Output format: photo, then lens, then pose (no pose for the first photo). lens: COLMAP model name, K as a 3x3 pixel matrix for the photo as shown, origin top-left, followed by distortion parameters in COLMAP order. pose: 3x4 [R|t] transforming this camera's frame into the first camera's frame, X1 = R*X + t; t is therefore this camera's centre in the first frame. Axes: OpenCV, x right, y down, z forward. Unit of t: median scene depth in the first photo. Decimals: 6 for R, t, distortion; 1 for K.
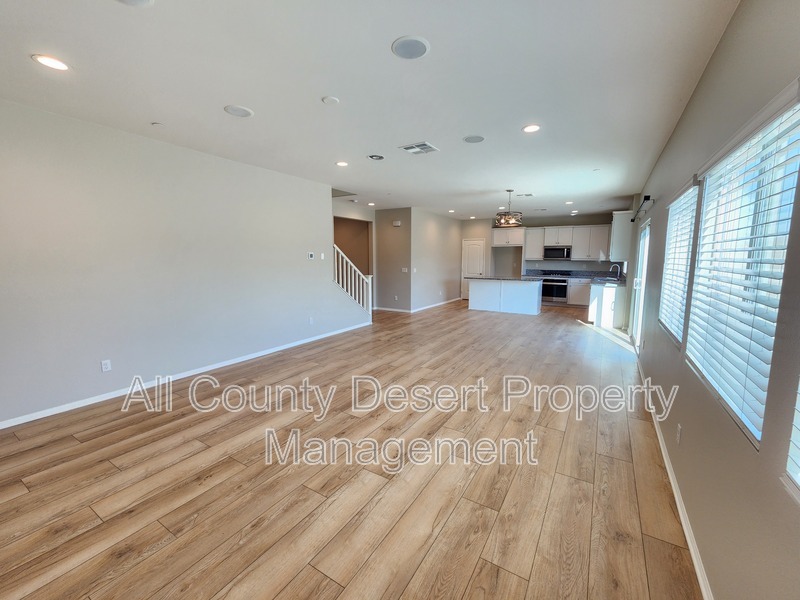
lens RADIAL K [[325.9, 0, 404.4], [0, 325.9, 294.9], [0, 0, 1]] dist [0.002232, 0.000162]
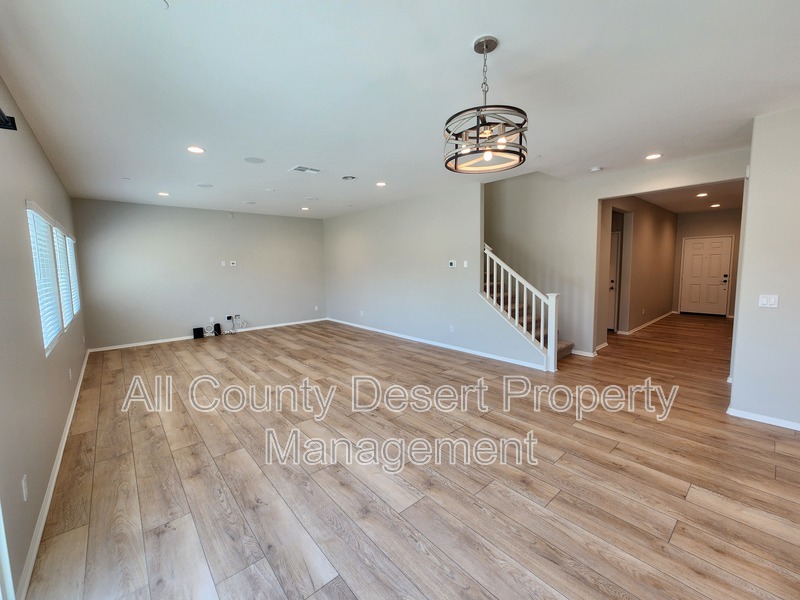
lens RADIAL K [[325.9, 0, 400.7], [0, 325.9, 294.3], [0, 0, 1]] dist [0.002232, 0.000162]
pose [[-0.289292, 0.088427, -0.953148, 0.447417], [-0.096598, 0.987944, 0.120974, -0.083410], [0.952355, 0.127069, -0.277262, 0.710251]]
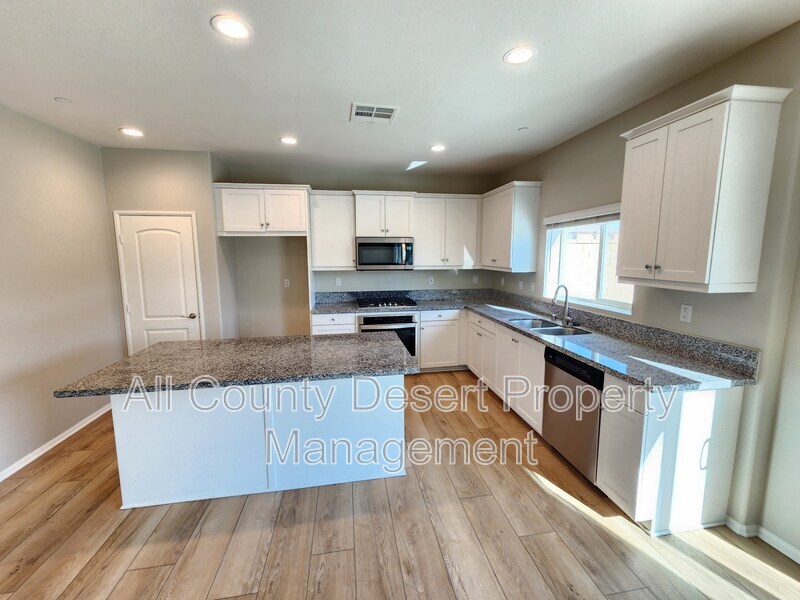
lens RADIAL K [[325.9, 0, 401.0], [0, 325.9, 298.5], [0, 0, 1]] dist [0.002232, 0.000162]
pose [[0.753061, -0.097347, 0.650709, 0.217168], [0.085803, 0.995078, 0.049565, -0.099015], [-0.652332, 0.018507, 0.757708, 0.731569]]
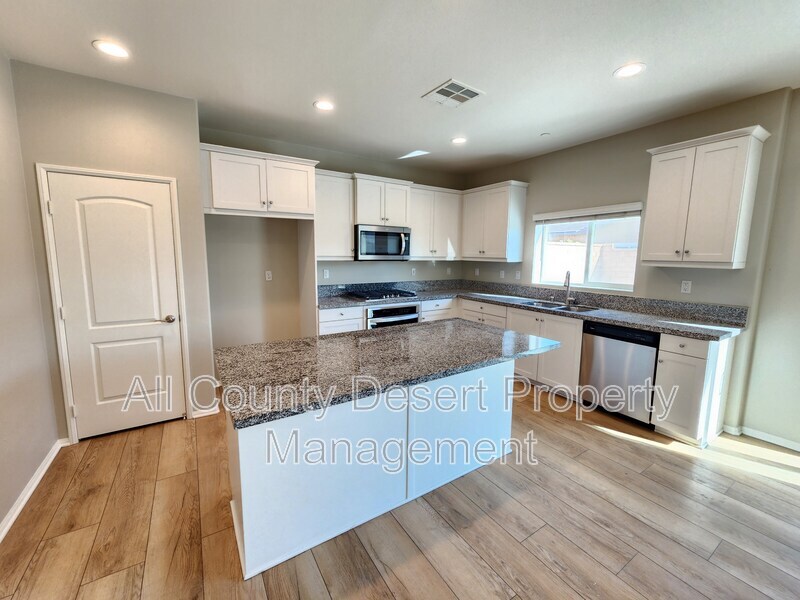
lens RADIAL K [[325.9, 0, 400.1], [0, 325.9, 299.0], [0, 0, 1]] dist [0.002232, 0.000162]
pose [[0.437690, -0.124223, 0.890503, 0.108370], [0.098425, 0.991078, 0.089876, -0.104193], [-0.893723, 0.048310, 0.446011, 0.888482]]
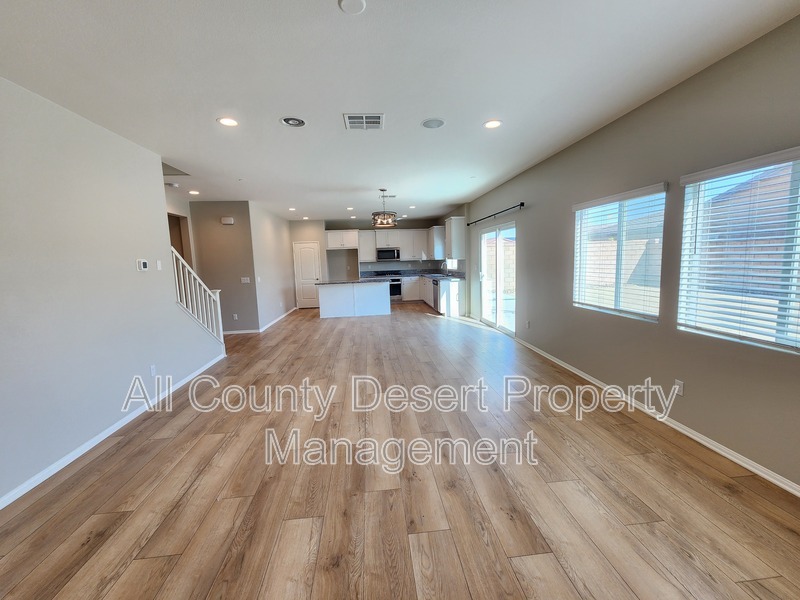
lens RADIAL K [[325.9, 0, 398.0], [0, 325.9, 295.5], [0, 0, 1]] dist [0.002232, 0.000162]
pose [[0.799195, -0.097950, 0.593037, -0.170759], [0.105967, 0.994139, 0.021394, -0.015838], [-0.591658, 0.045744, 0.804891, 0.141502]]
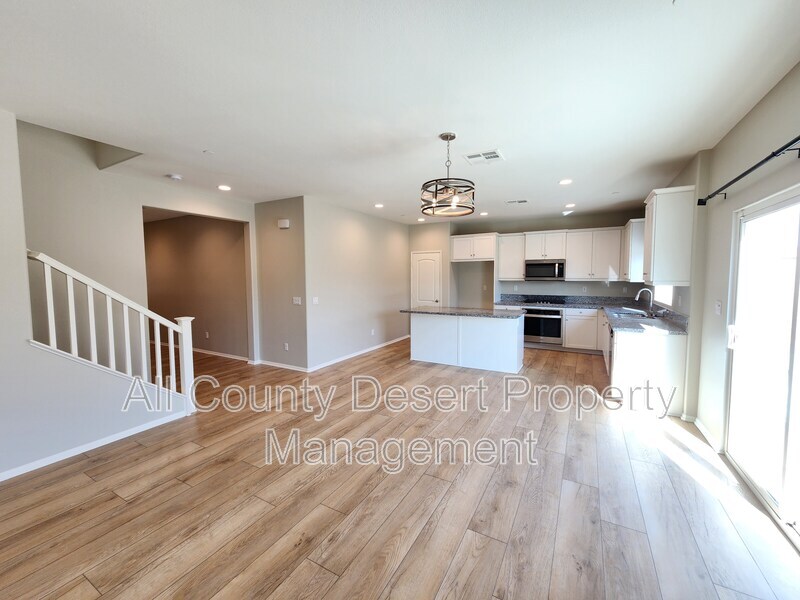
lens RADIAL K [[325.9, 0, 404.7], [0, 325.9, 297.3], [0, 0, 1]] dist [0.002232, 0.000162]
pose [[0.998910, -0.011814, 0.045148, 0.164972], [0.014072, 0.998649, -0.050019, -0.047942], [-0.044496, 0.050600, 0.997727, 0.381717]]
